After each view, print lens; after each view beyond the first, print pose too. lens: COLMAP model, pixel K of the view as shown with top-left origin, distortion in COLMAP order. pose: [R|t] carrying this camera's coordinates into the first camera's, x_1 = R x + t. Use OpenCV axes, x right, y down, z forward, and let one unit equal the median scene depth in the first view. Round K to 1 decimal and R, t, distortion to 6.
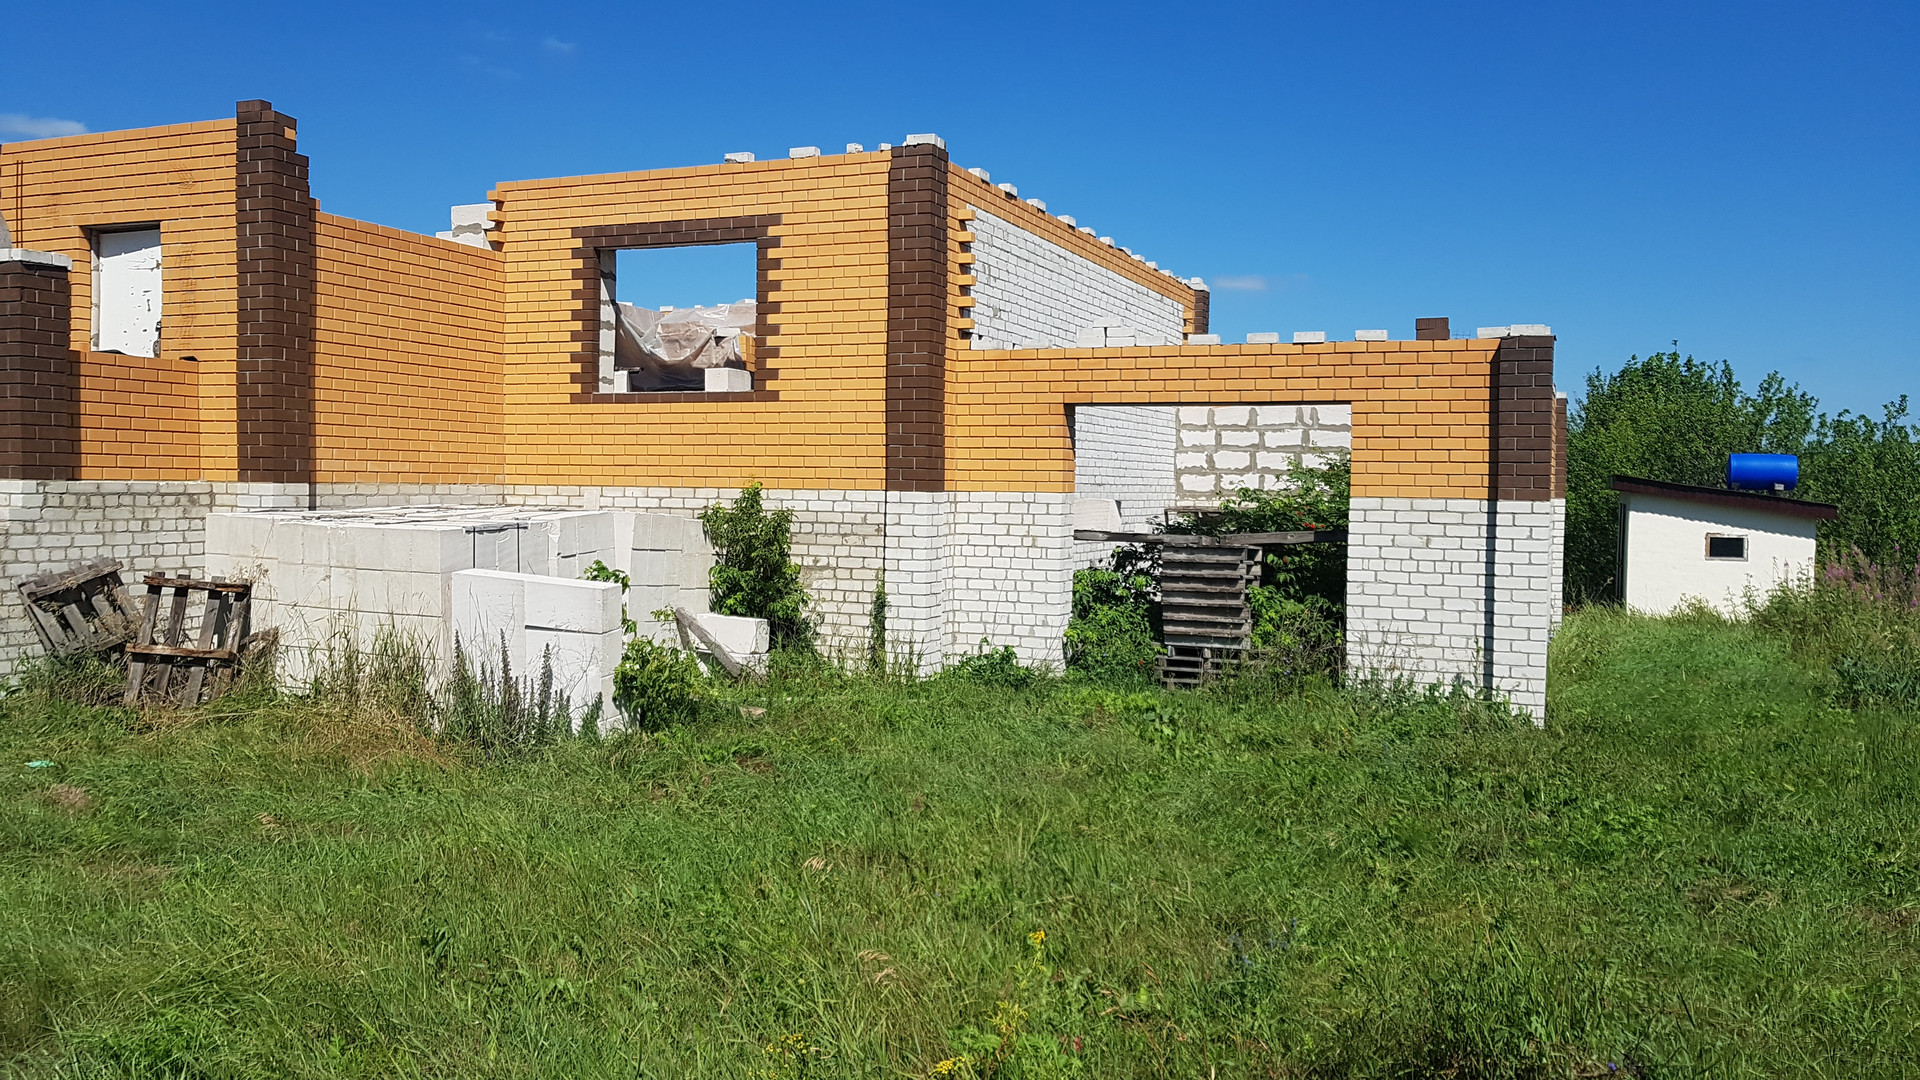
lens RADIAL K [[1499.9, 0, 920.7], [0, 1499.9, 520.4], [0, 0, 1]] dist [-0.008936, 0.009284]
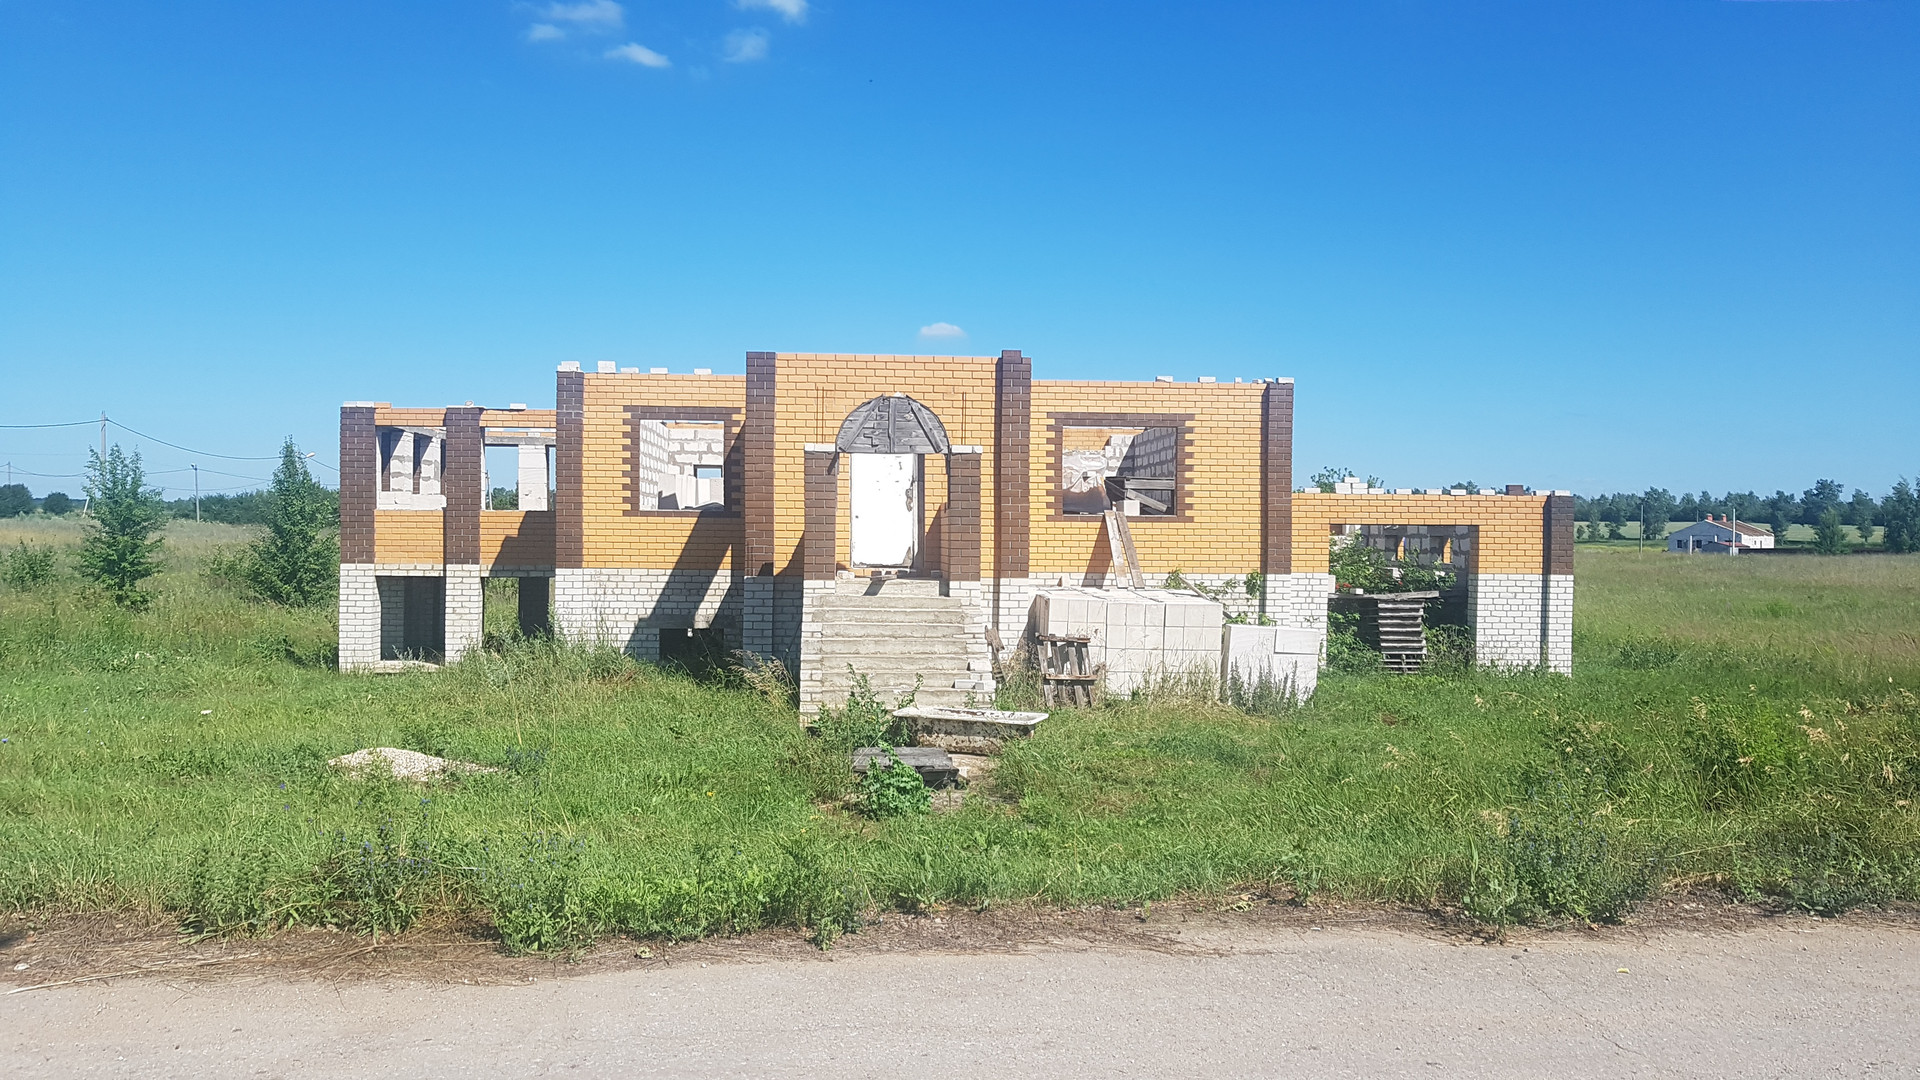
lens RADIAL K [[1499.9, 0, 919.8], [0, 1499.9, 550.5], [0, 0, 1]] dist [-0.008936, 0.009284]
pose [[0.892911, -0.013485, 0.450032, -1.187180], [0.015279, 0.999883, -0.000355, -0.053344], [-0.449975, 0.007193, 0.893012, -0.408464]]
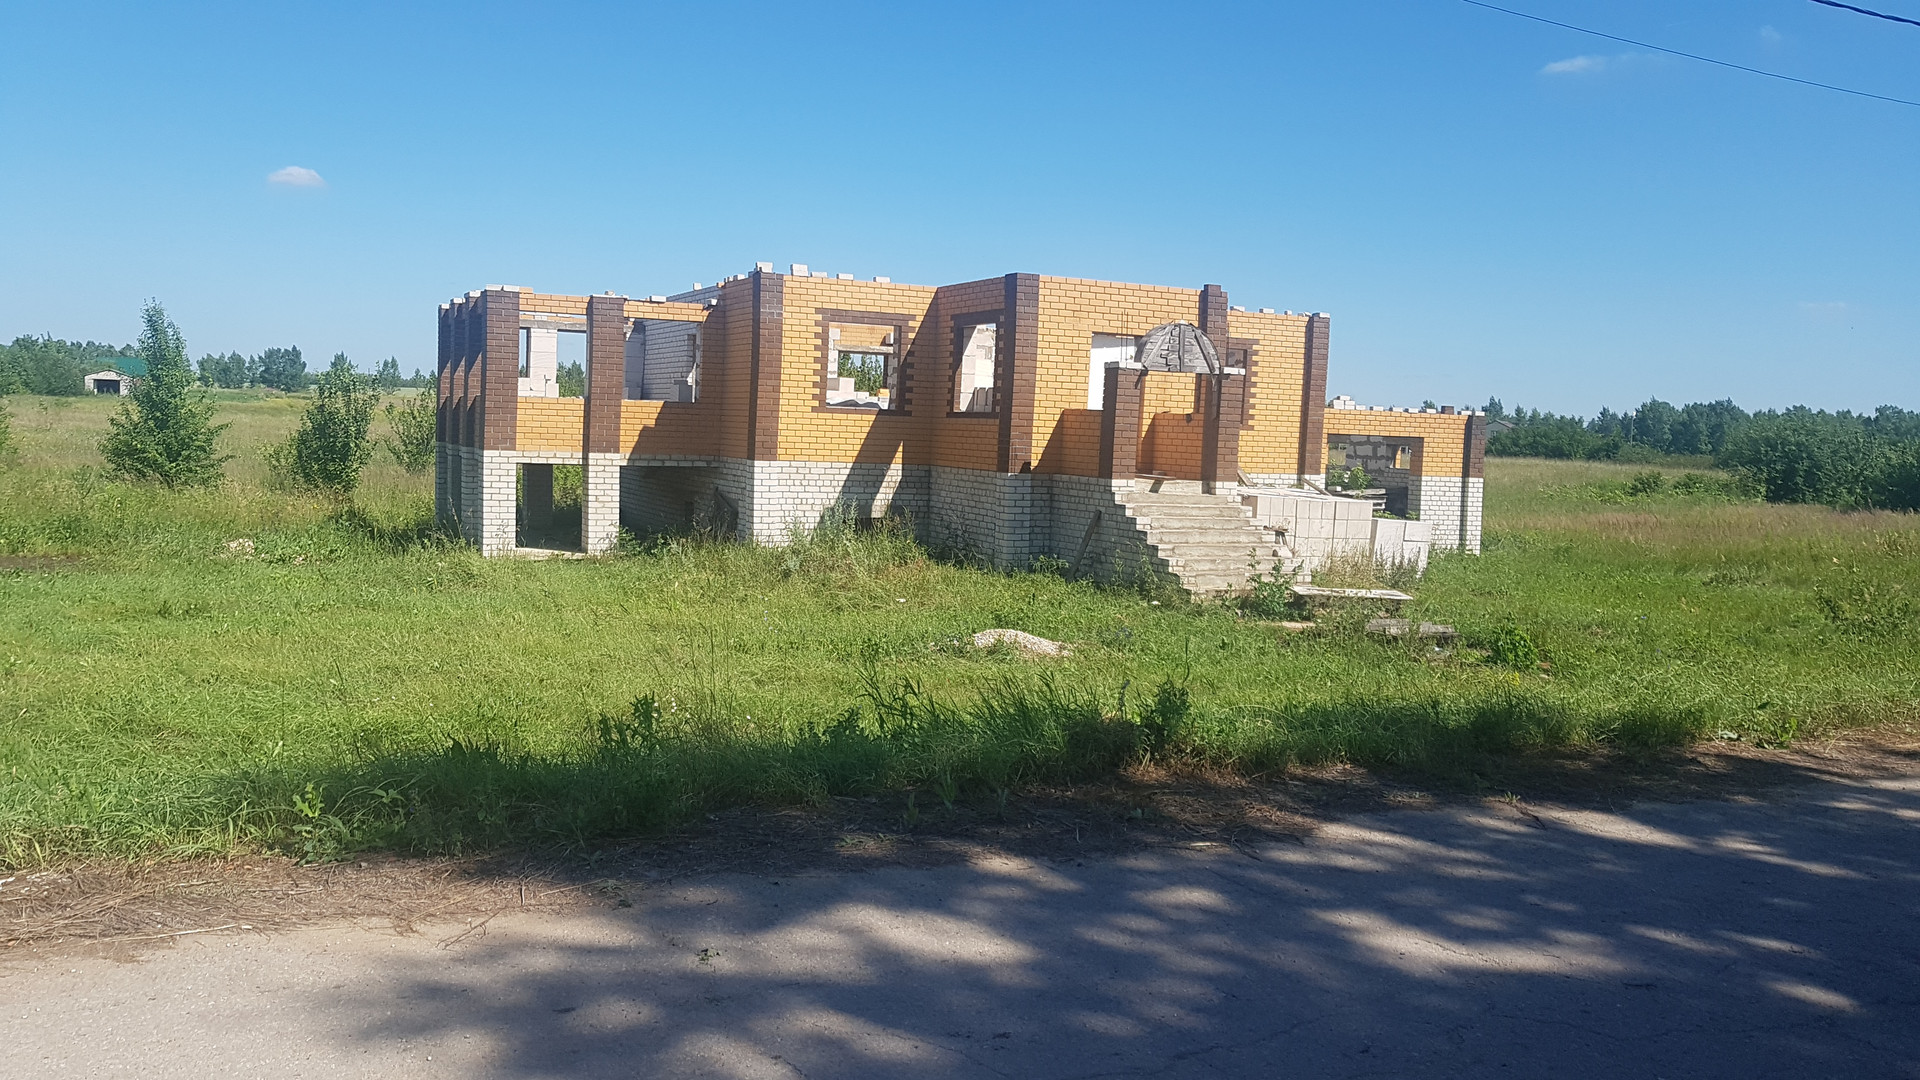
lens RADIAL K [[1499.9, 0, 896.8], [0, 1499.9, 548.9], [0, 0, 1]] dist [-0.008936, 0.009284]
pose [[0.676729, -0.052799, 0.734336, -2.010684], [-0.010124, 0.996663, 0.080991, -0.081986], [-0.736162, -0.062244, 0.673937, -0.037695]]
